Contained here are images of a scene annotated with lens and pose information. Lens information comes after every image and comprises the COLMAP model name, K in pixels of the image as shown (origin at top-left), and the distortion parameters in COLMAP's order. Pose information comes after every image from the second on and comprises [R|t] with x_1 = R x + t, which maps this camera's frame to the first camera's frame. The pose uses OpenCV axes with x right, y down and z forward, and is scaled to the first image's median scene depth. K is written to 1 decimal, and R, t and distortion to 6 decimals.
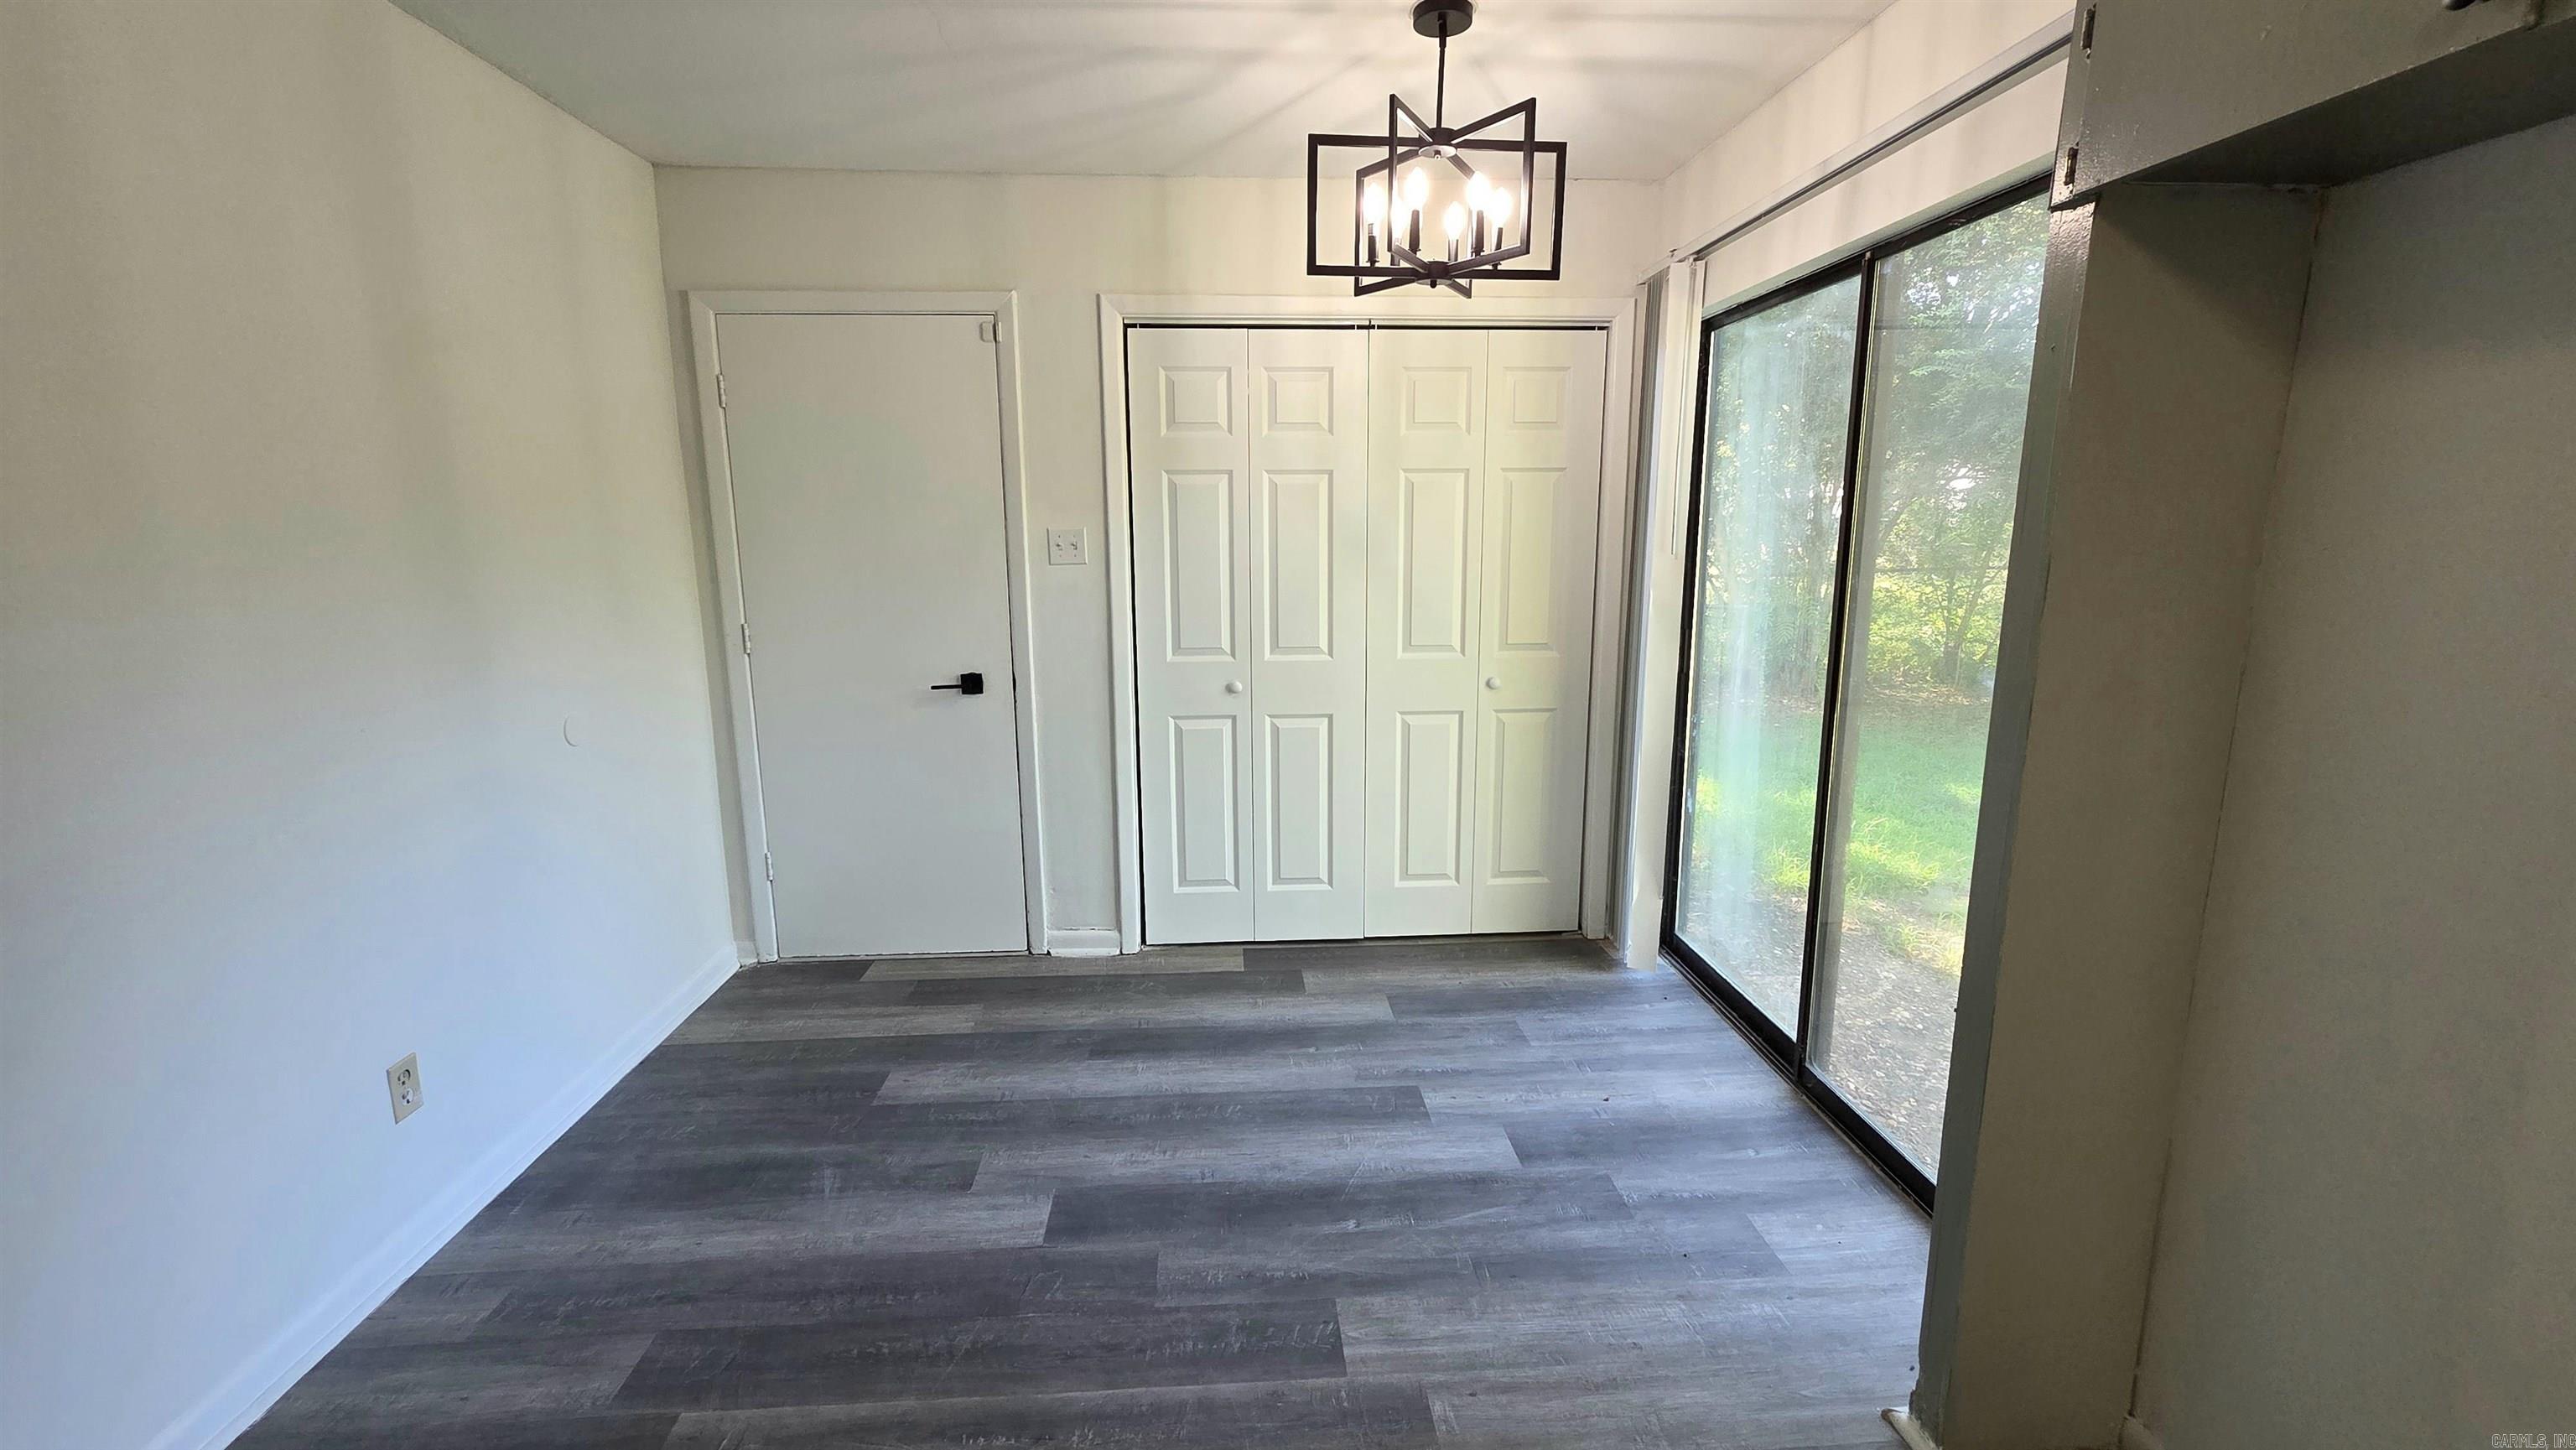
lens RADIAL K [[1054.1, 0, 1287.0], [0, 1054.1, 712.5], [0, 0, 1]] dist [0.000770, 0.000083]
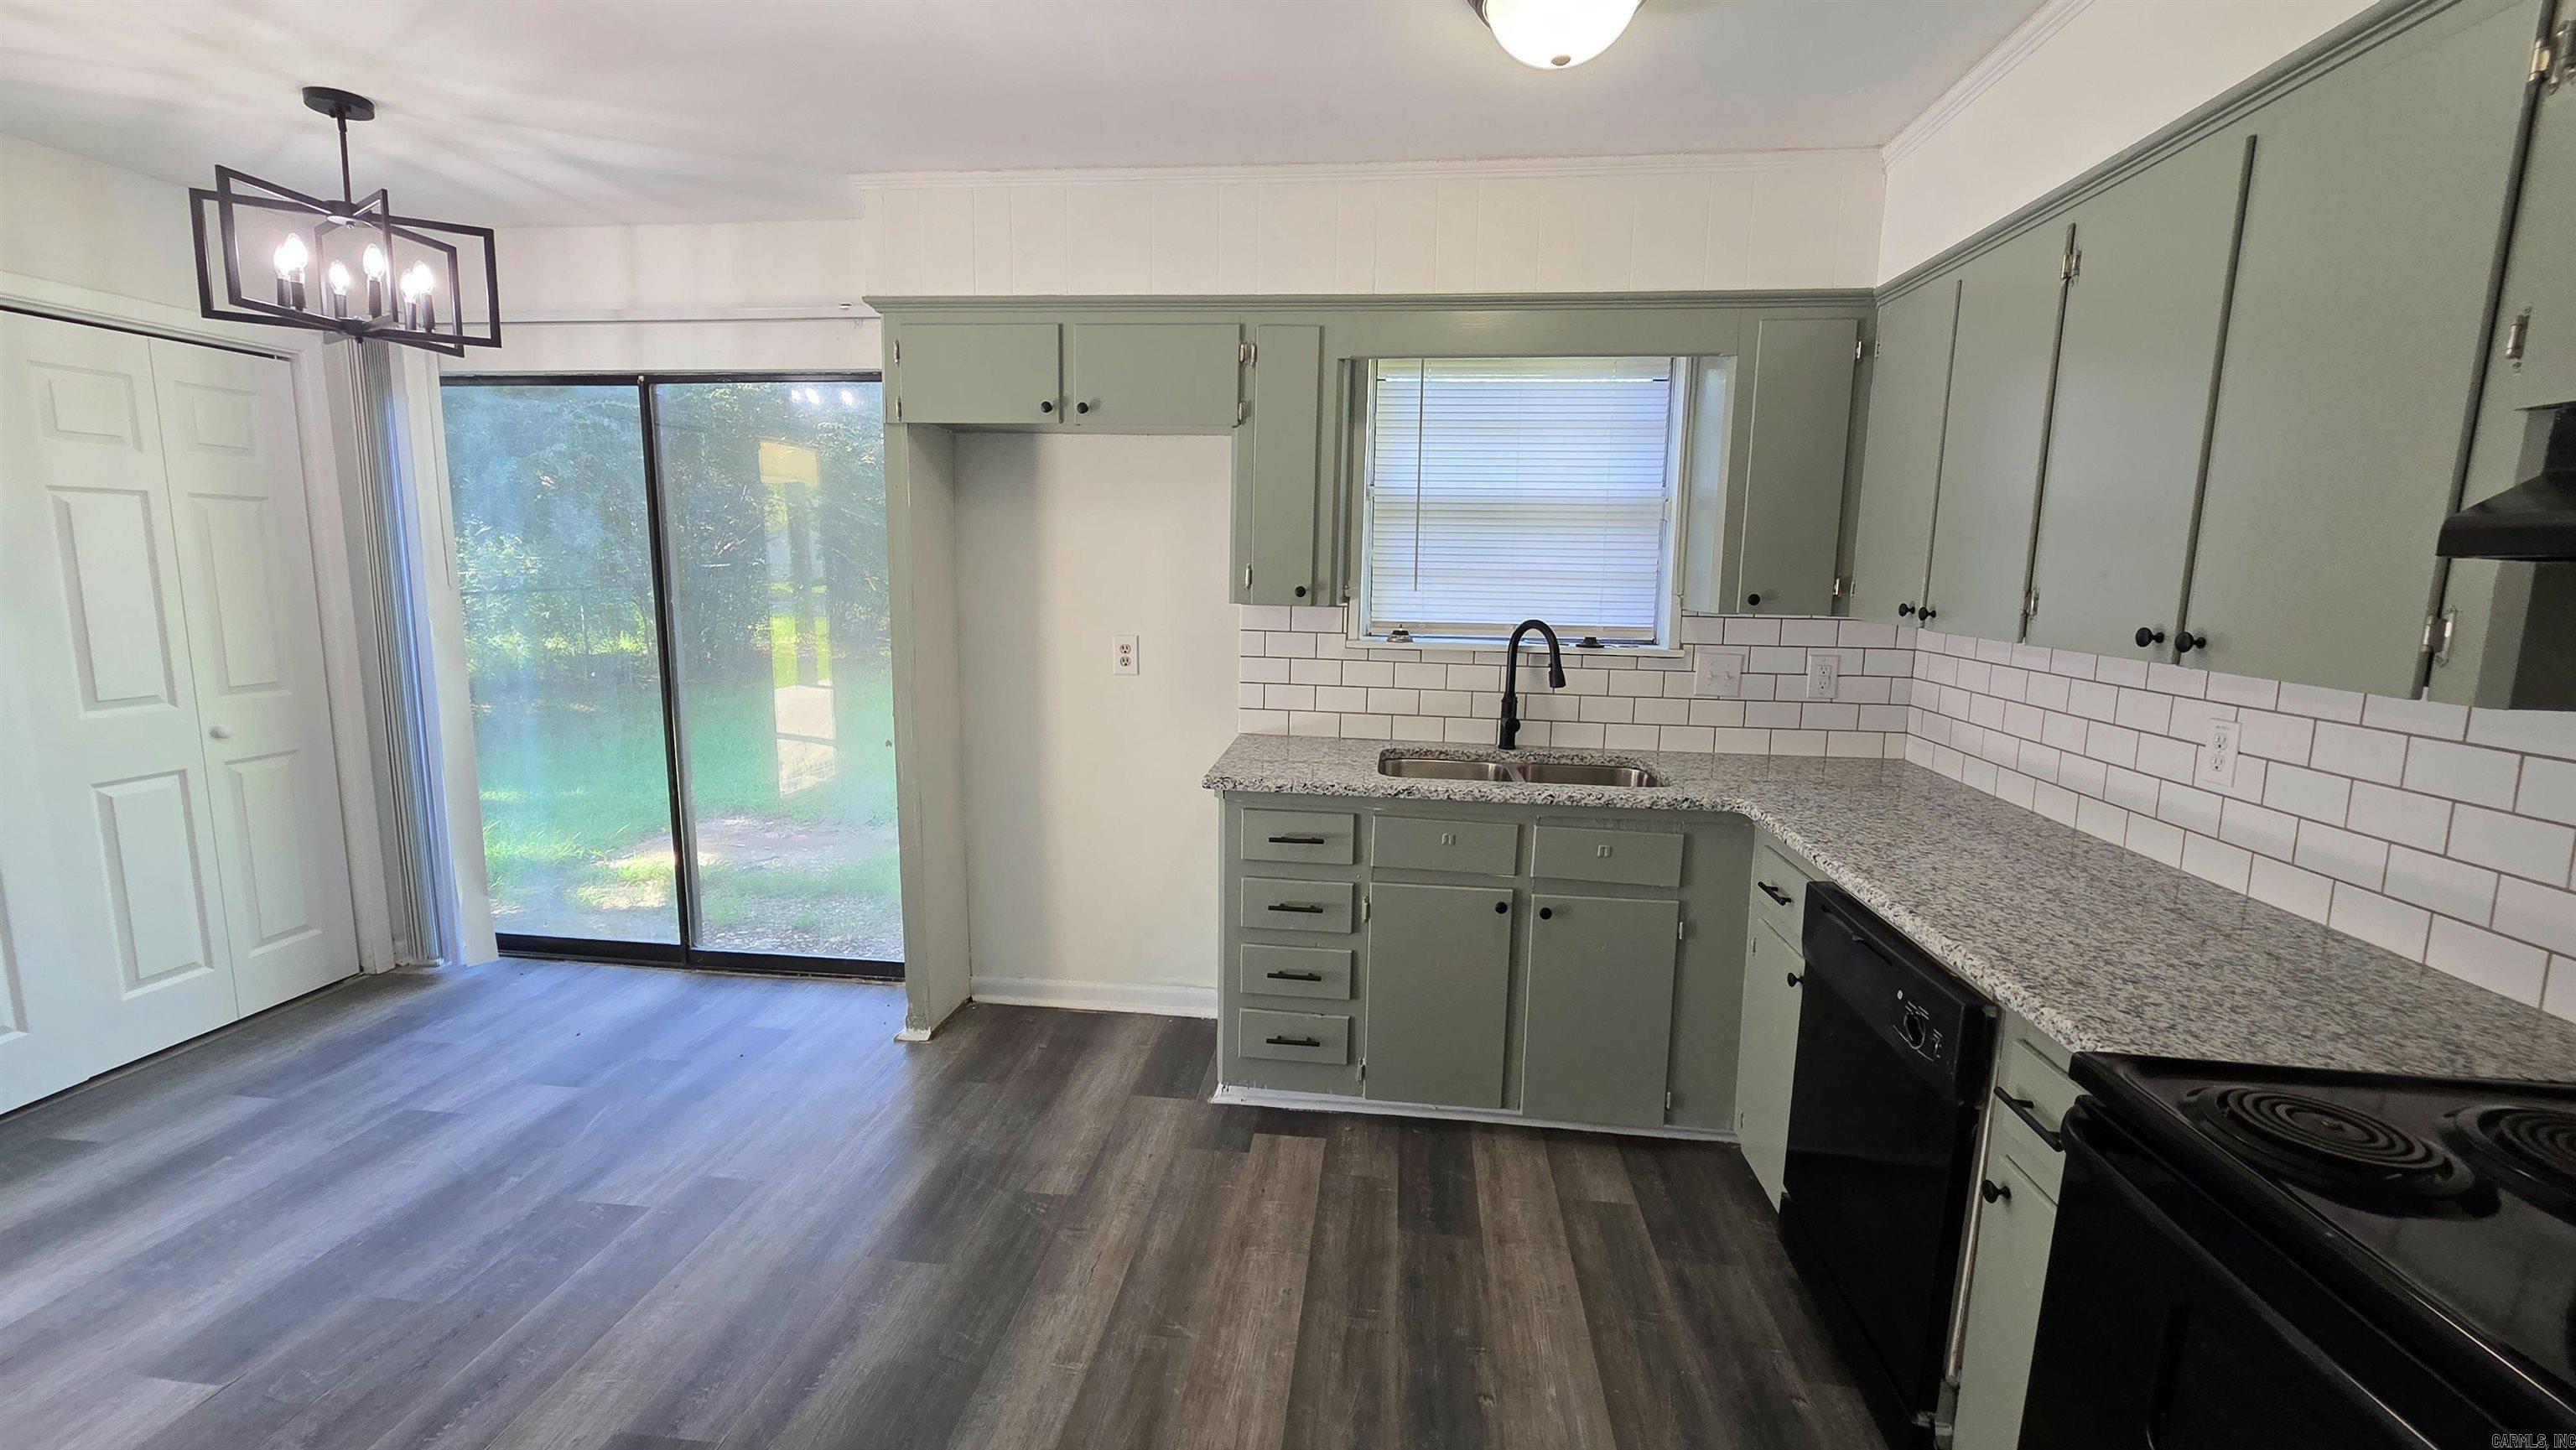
lens RADIAL K [[1054.1, 0, 1287.0], [0, 1054.1, 712.5], [0, 0, 1]] dist [0.000770, 0.000083]
pose [[0.180406, -0.134037, 0.974417, -0.660810], [0.158028, 0.981752, 0.105789, 0.005298], [-0.970815, 0.134900, 0.198295, -0.076289]]
